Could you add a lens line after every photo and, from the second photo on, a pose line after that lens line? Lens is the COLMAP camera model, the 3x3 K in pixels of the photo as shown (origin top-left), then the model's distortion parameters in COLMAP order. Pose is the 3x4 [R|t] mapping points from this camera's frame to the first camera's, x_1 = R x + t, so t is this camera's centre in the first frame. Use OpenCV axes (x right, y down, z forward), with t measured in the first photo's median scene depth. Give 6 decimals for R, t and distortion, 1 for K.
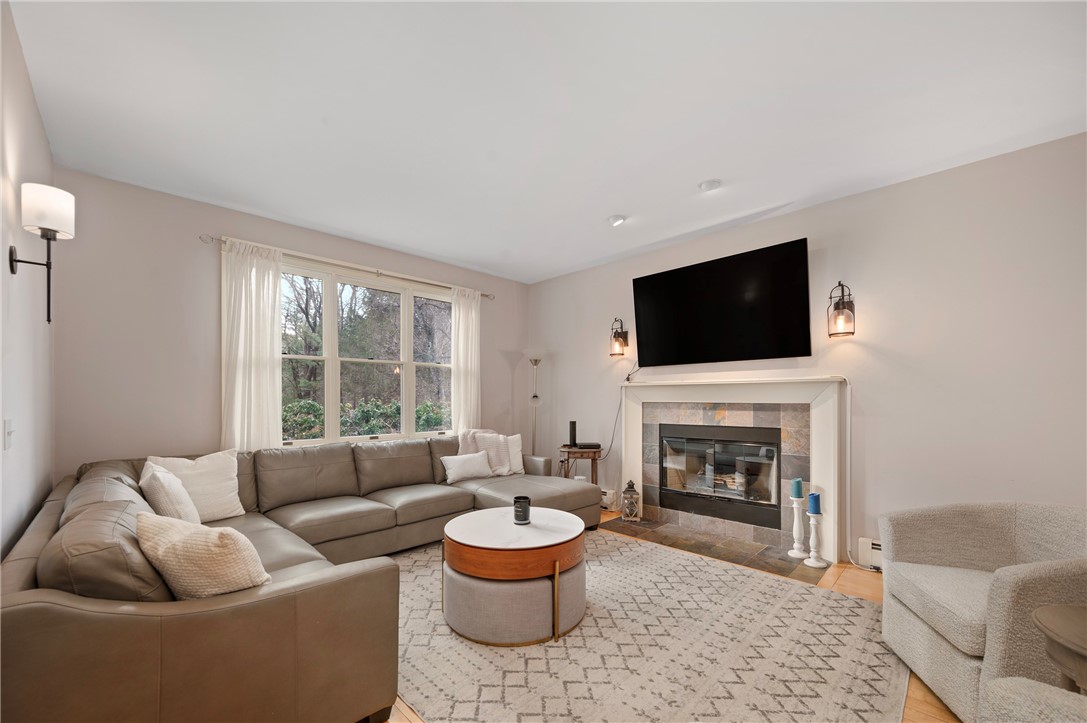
lens RADIAL K [[437.2, 0, 540.0], [0, 437.2, 399.4], [0, 0, 1]] dist [0.001725, 0.000160]
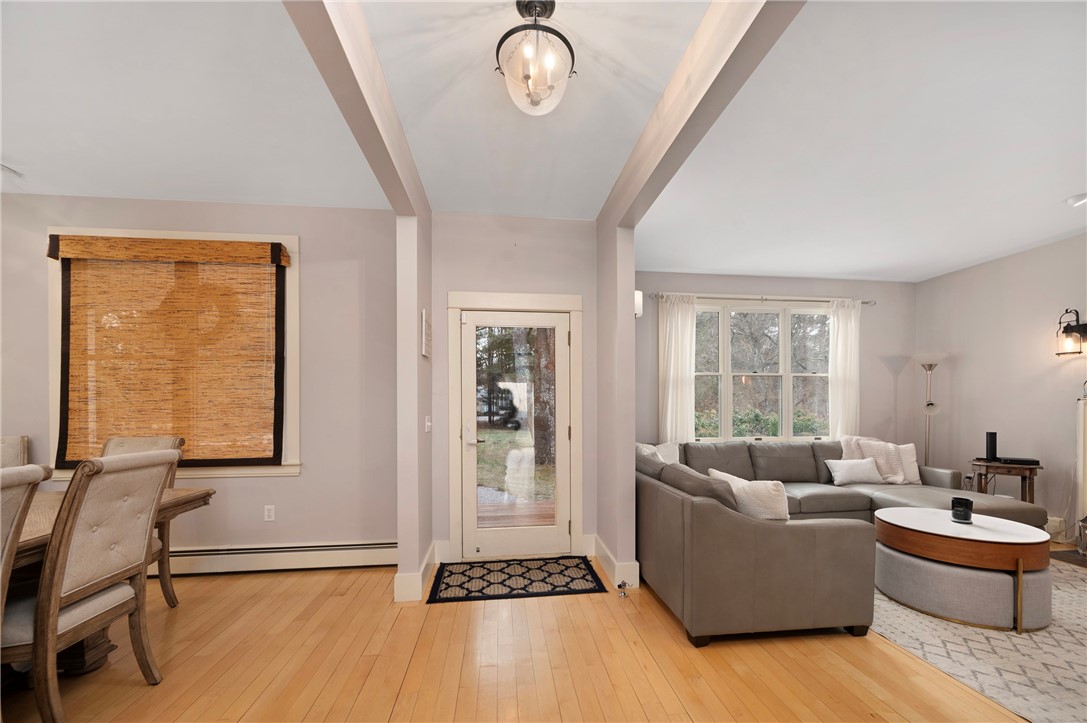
lens RADIAL K [[435.1, 0, 549.4], [0, 435.1, 407.3], [0, 0, 1]] dist [0.001043, 0.000082]
pose [[0.797351, 0.004921, -0.603496, -0.115466], [-0.004440, 0.999988, 0.002288, 0.001666], [0.603500, 0.000855, 0.797363, -0.262531]]
